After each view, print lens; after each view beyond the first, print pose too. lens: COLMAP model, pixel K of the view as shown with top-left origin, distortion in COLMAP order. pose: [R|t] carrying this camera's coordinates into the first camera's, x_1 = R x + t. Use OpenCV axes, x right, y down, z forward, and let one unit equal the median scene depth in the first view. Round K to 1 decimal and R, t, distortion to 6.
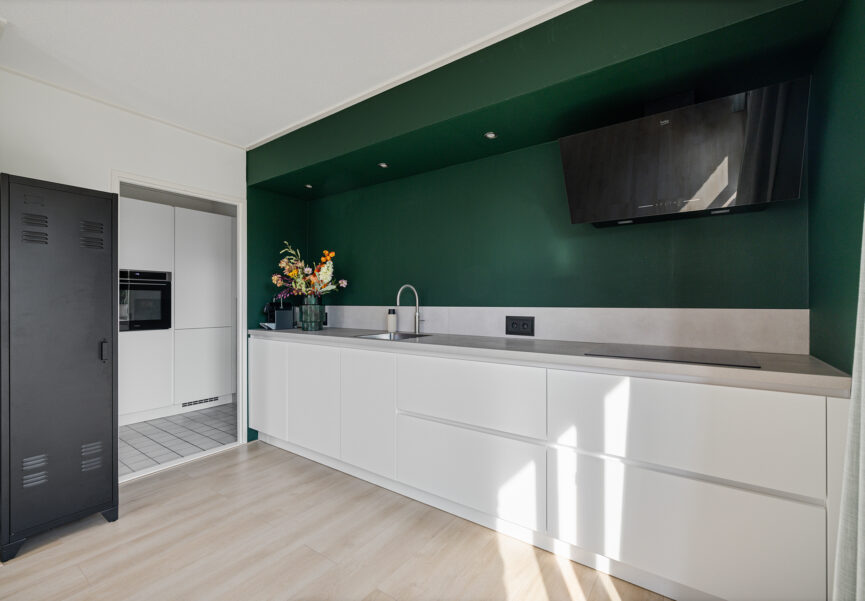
lens RADIAL K [[380.1, 0, 428.8], [0, 380.1, 300.1], [0, 0, 1]] dist [0.000193, 0.000526]
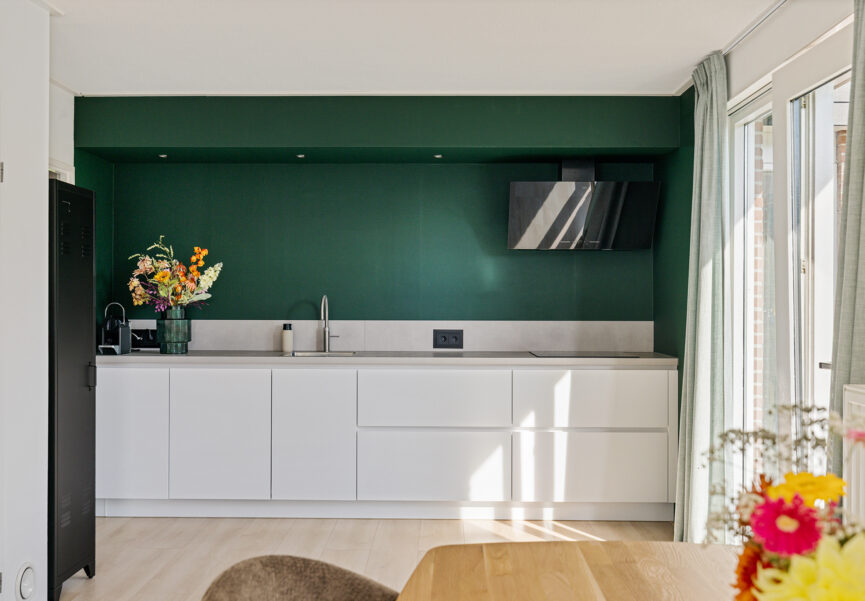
lens RADIAL K [[895.5, 0, 425.5], [0, 895.5, 304.1], [0, 0, 1]] dist [-0.014935, 0.000000]
pose [[0.817398, 0.001700, 0.576070, -1.174165], [-0.005809, 0.999969, 0.005291, -0.037272], [-0.576044, -0.007672, 0.817383, -0.903316]]
